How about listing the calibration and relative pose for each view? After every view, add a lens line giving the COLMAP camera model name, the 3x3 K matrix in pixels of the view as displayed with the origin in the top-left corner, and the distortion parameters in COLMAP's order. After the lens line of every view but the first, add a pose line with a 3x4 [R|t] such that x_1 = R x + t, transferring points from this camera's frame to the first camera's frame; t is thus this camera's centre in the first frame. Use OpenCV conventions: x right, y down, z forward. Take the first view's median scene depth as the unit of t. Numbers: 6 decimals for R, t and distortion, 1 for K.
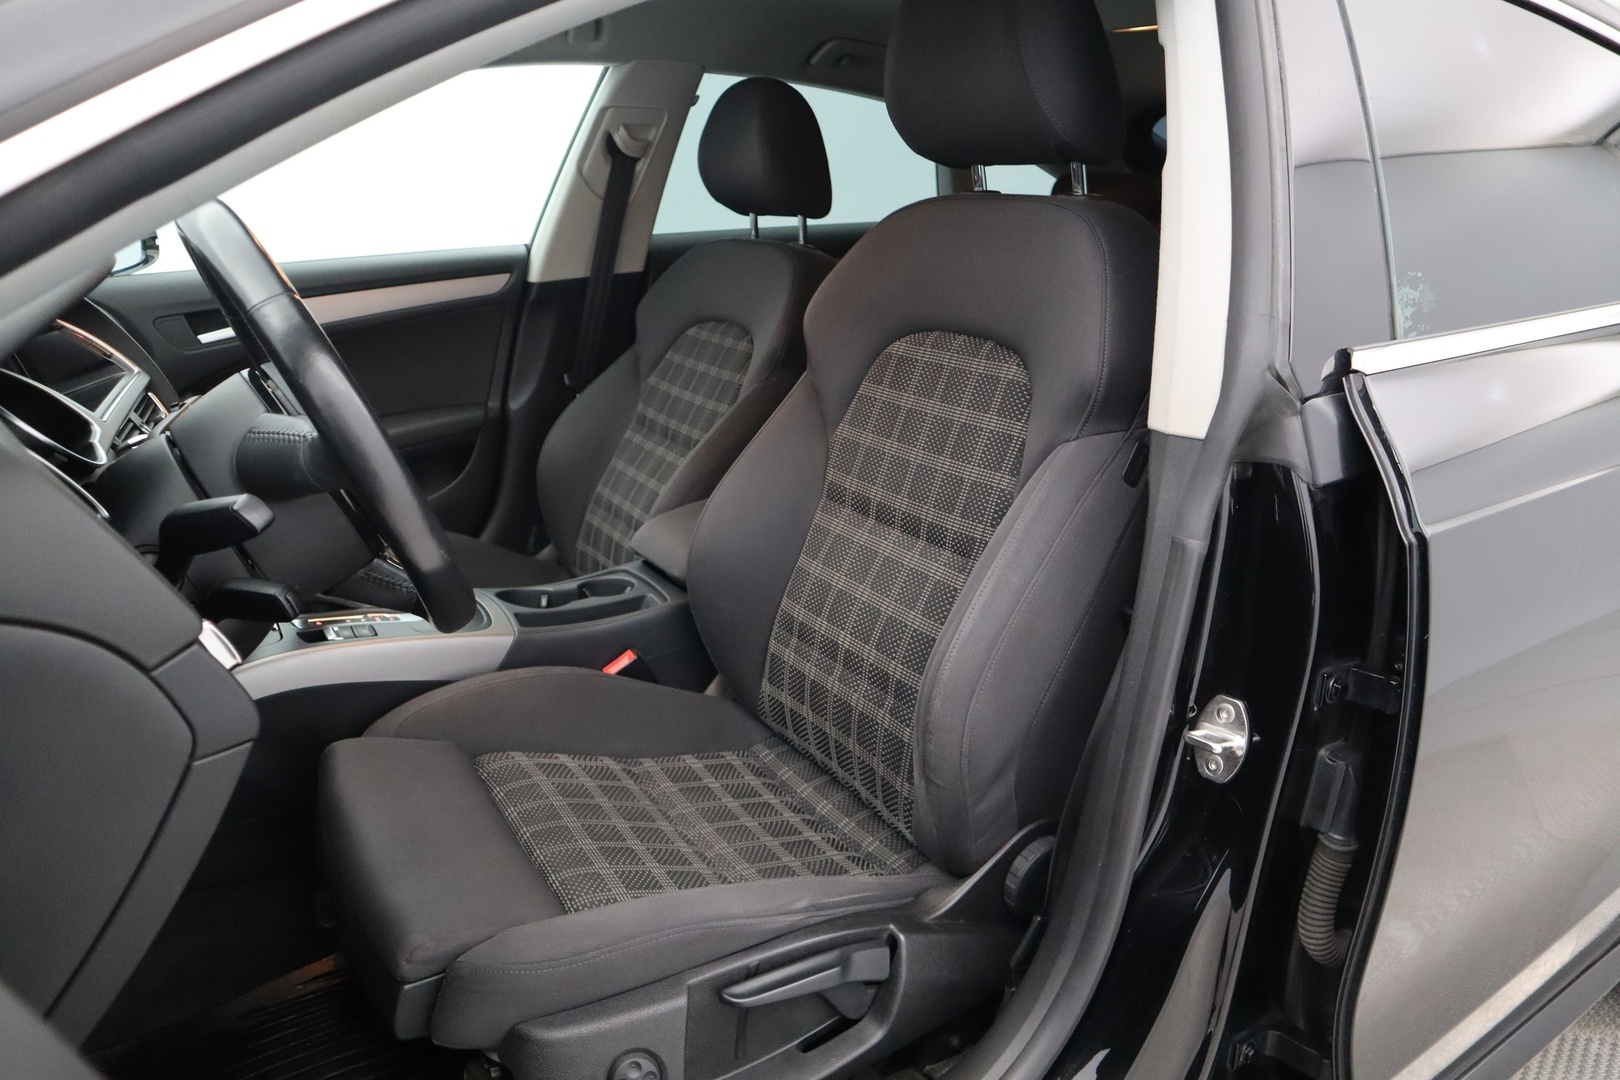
lens RADIAL K [[1121.7, 0, 809.0], [0, 1121.7, 560.5], [0, 0, 1]] dist [-0.130331, 0.082670]
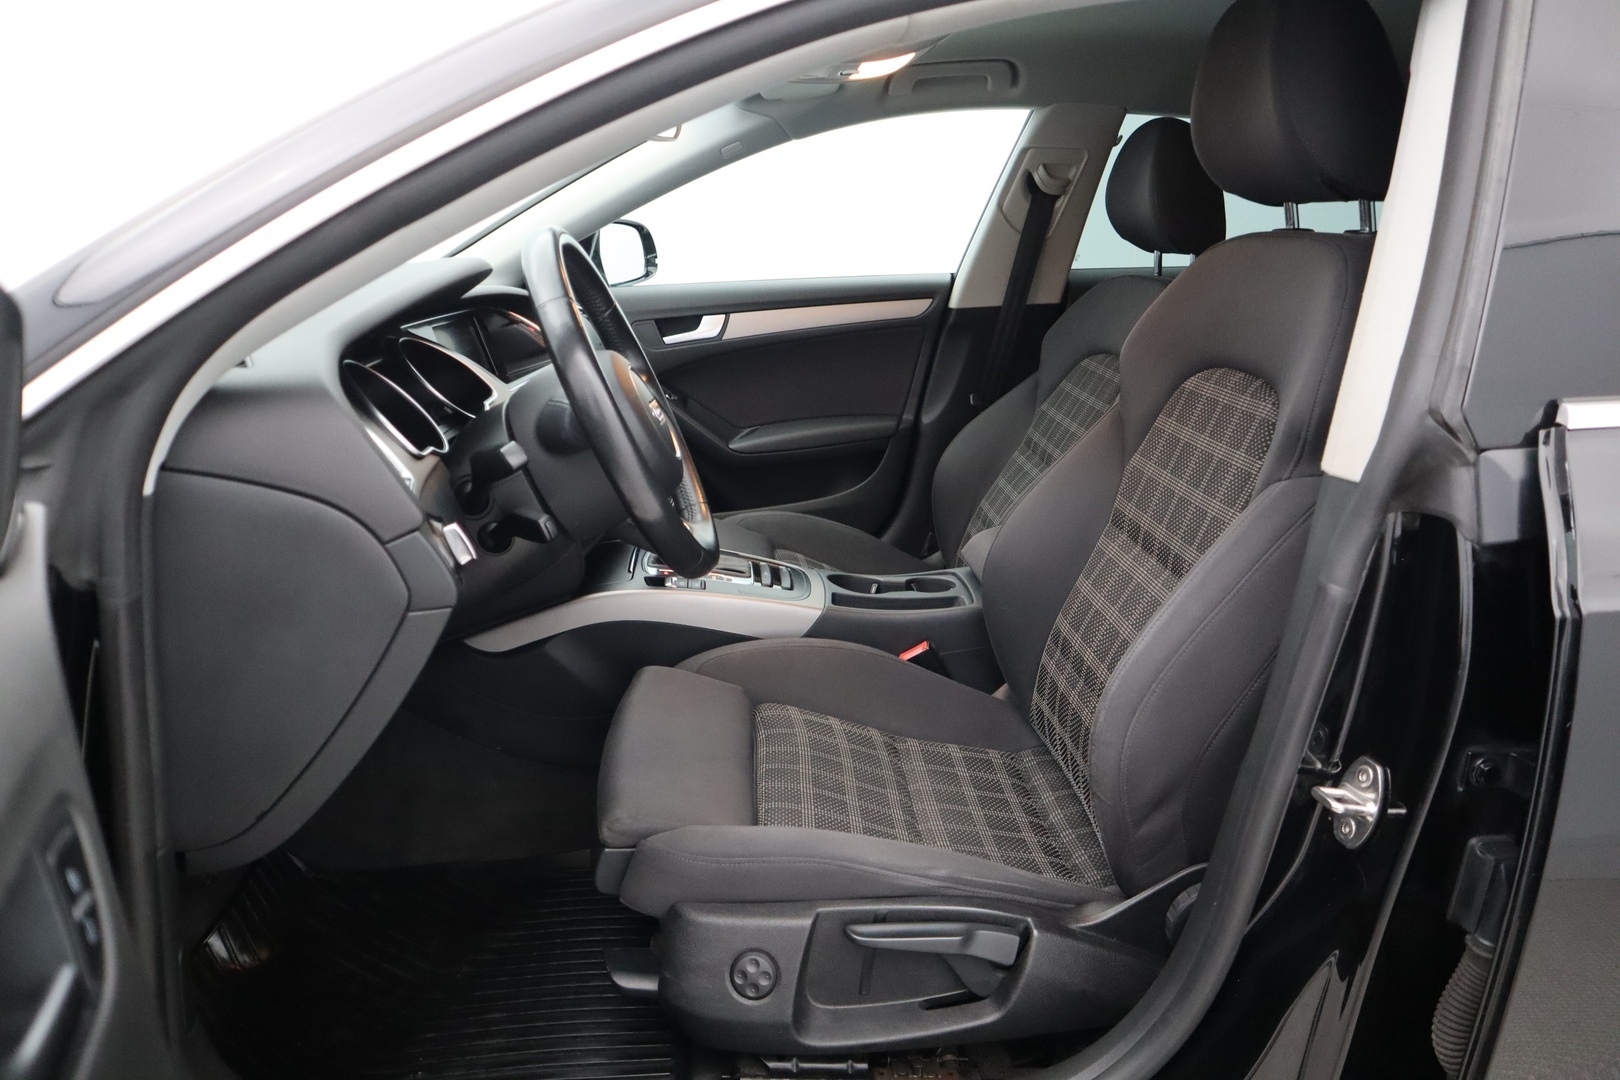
lens RADIAL K [[1121.7, 0, 809.0], [0, 1121.7, 560.5], [0, 0, 1]] dist [-0.130331, 0.082670]
pose [[0.882186, 0.130975, -0.452321, 0.261289], [-0.144378, 0.989510, 0.004937, 0.014924], [0.448223, 0.060950, 0.891842, -0.040071]]
